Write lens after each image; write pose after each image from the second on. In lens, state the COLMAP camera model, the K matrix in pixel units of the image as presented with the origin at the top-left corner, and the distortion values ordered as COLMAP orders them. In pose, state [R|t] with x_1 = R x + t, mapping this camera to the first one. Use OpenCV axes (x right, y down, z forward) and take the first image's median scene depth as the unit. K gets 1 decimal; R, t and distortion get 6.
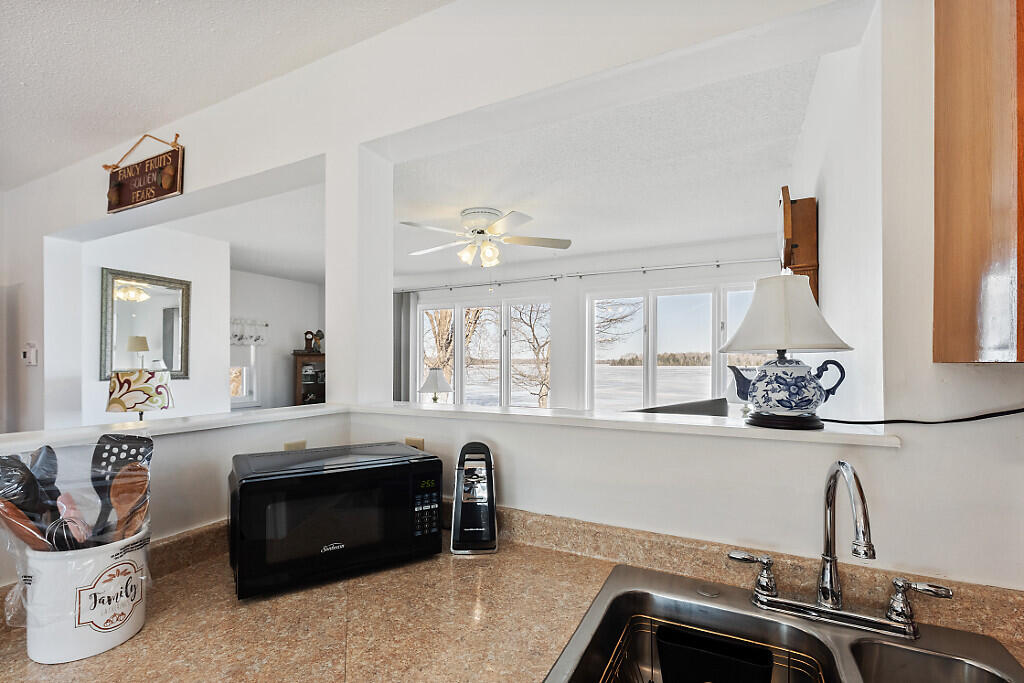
lens RADIAL K [[457.3, 0, 490.2], [0, 457.3, 362.5], [0, 0, 1]] dist [-0.000794, -0.000932]
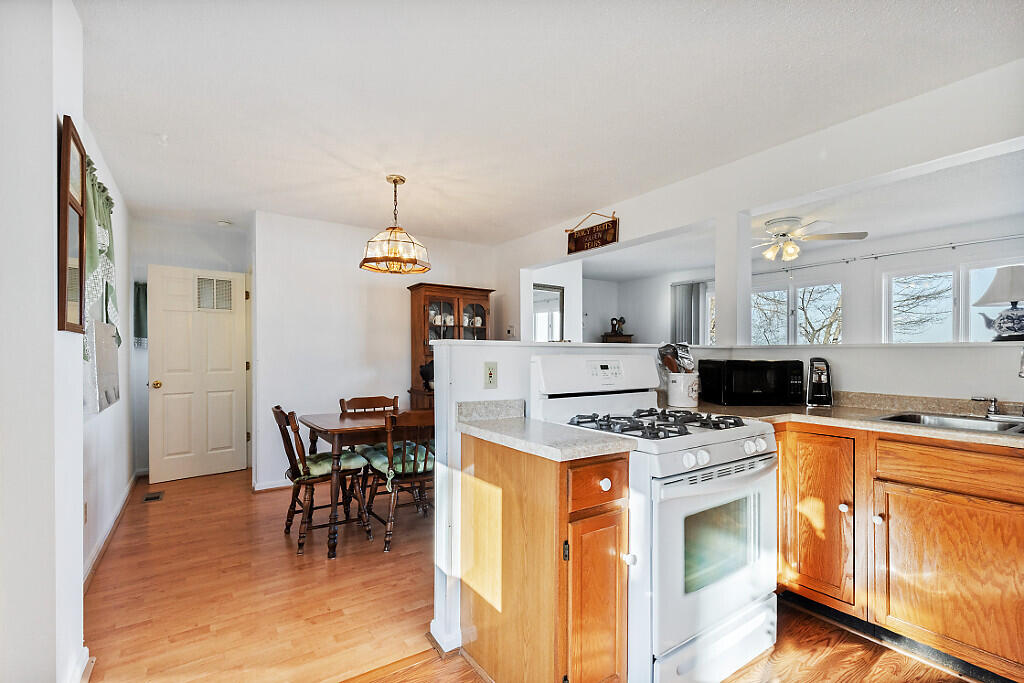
lens RADIAL K [[457.3, 0, 503.0], [0, 457.3, 355.3], [0, 0, 1]] dist [-0.000794, -0.000932]
pose [[0.886160, 0.000533, -0.463379, -0.188147], [0.001162, 0.999994, 0.003373, 0.089591], [0.463378, -0.003528, 0.886154, -0.834142]]
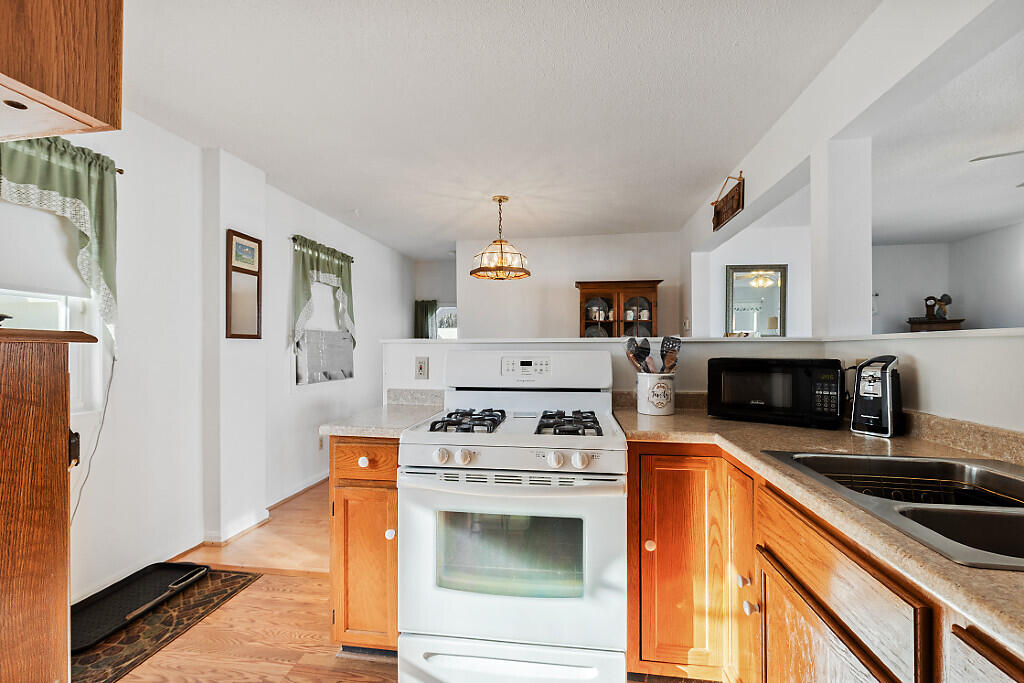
lens RADIAL K [[457.3, 0, 517.6], [0, 457.3, 355.3], [0, 0, 1]] dist [-0.000794, -0.000932]
pose [[0.346930, 0.011621, -0.937819, 0.452961], [0.003180, 0.999903, 0.013567, 0.088205], [0.937886, -0.007689, 0.346860, -0.220866]]
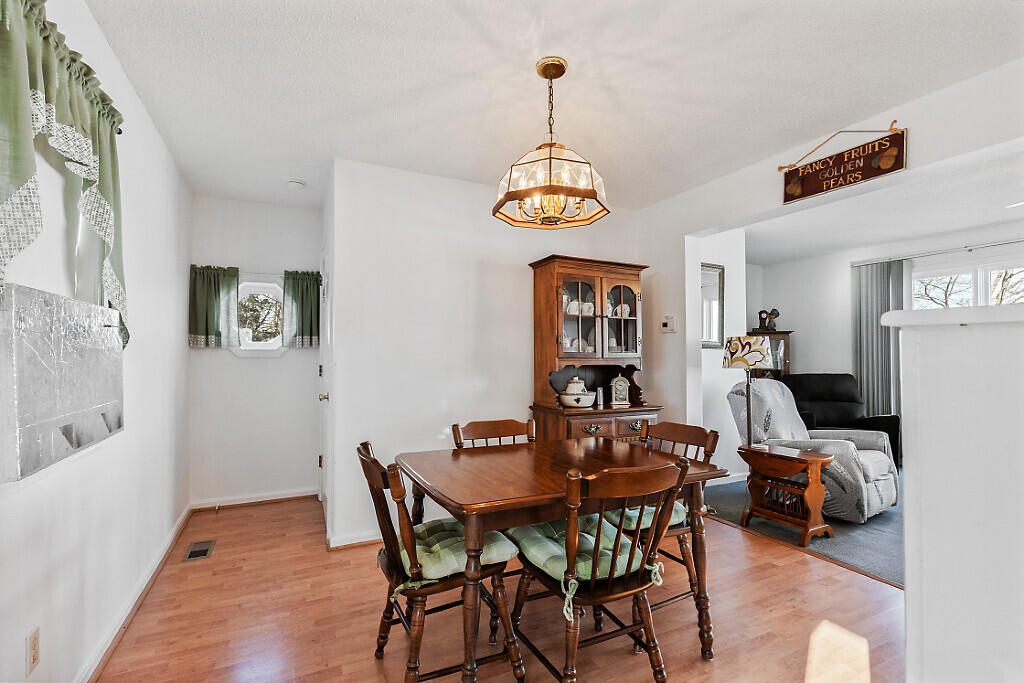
lens RADIAL K [[457.3, 0, 504.4], [0, 457.3, 351.5], [0, 0, 1]] dist [-0.000794, -0.000932]
pose [[0.815687, -0.004942, -0.578472, -0.738573], [-0.000277, 0.999960, -0.008934, 0.088324], [0.578493, 0.007448, 0.815653, -0.462450]]
